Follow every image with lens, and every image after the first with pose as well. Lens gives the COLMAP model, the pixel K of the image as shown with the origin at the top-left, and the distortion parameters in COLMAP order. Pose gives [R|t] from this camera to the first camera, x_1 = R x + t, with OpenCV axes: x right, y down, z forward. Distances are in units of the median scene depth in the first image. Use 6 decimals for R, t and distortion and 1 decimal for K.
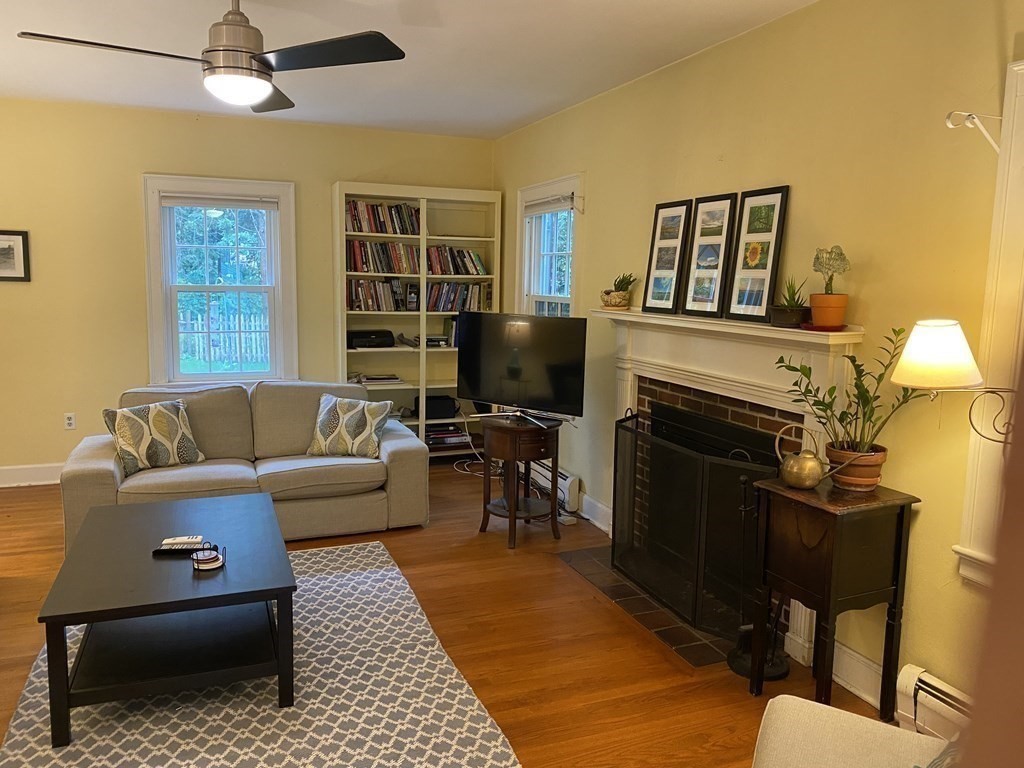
lens RADIAL K [[785.7, 0, 507.3], [0, 785.7, 381.0], [0, 0, 1]] dist [0.064996, -0.092809]
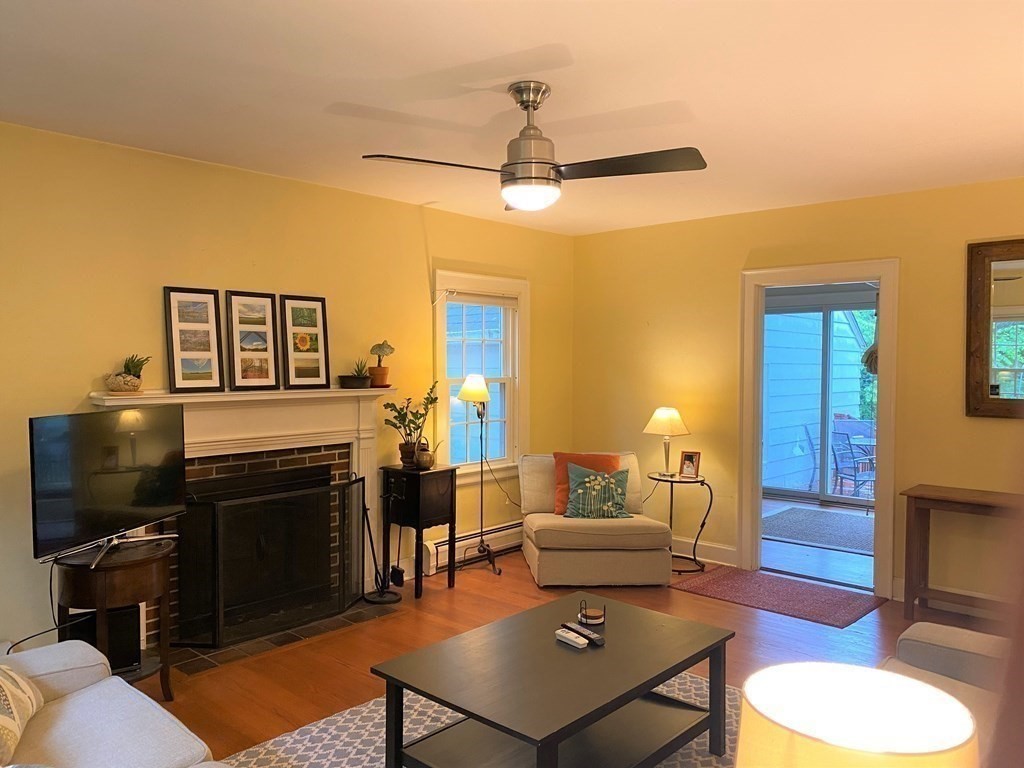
lens RADIAL K [[785.7, 0, 507.3], [0, 785.7, 381.0], [0, 0, 1]] dist [0.064996, -0.092809]
pose [[-0.443775, -0.050470, 0.894716, -0.869960], [0.105395, 0.988544, 0.108038, -0.161122], [-0.889919, 0.142243, -0.433372, 1.021894]]
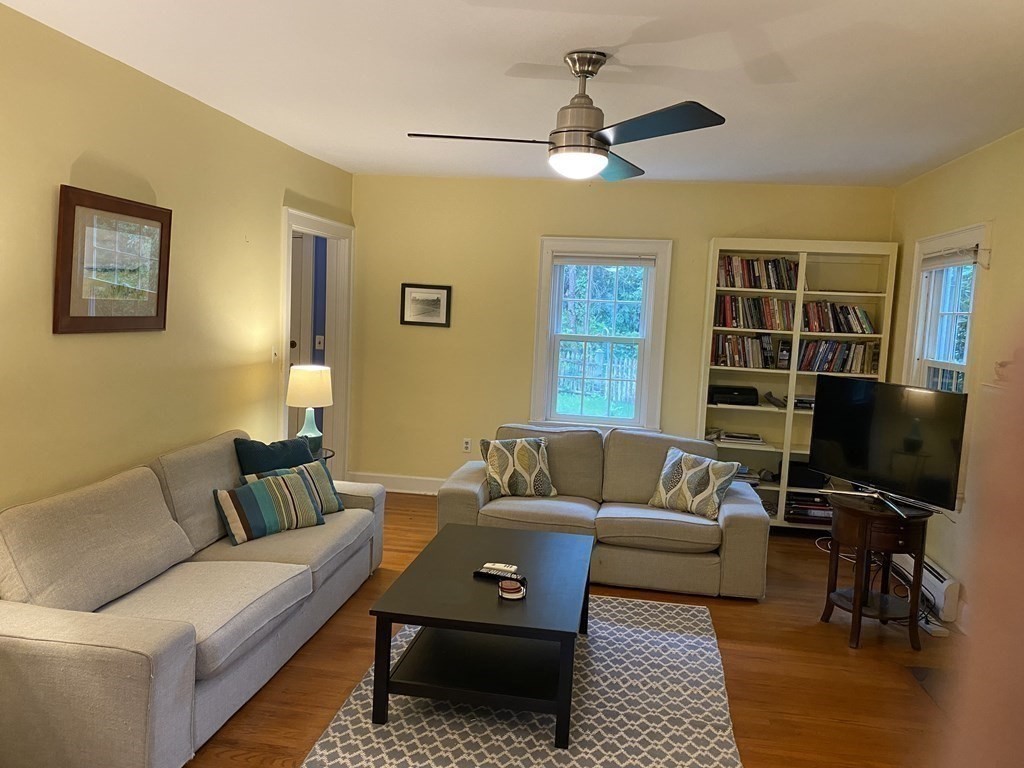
lens RADIAL K [[785.7, 0, 507.3], [0, 785.7, 381.0], [0, 0, 1]] dist [0.064996, -0.092809]
pose [[0.864151, 0.070410, -0.498282, 0.093311], [-0.098973, 0.994604, -0.031102, -0.017662], [0.493404, 0.076193, 0.866457, 0.019698]]
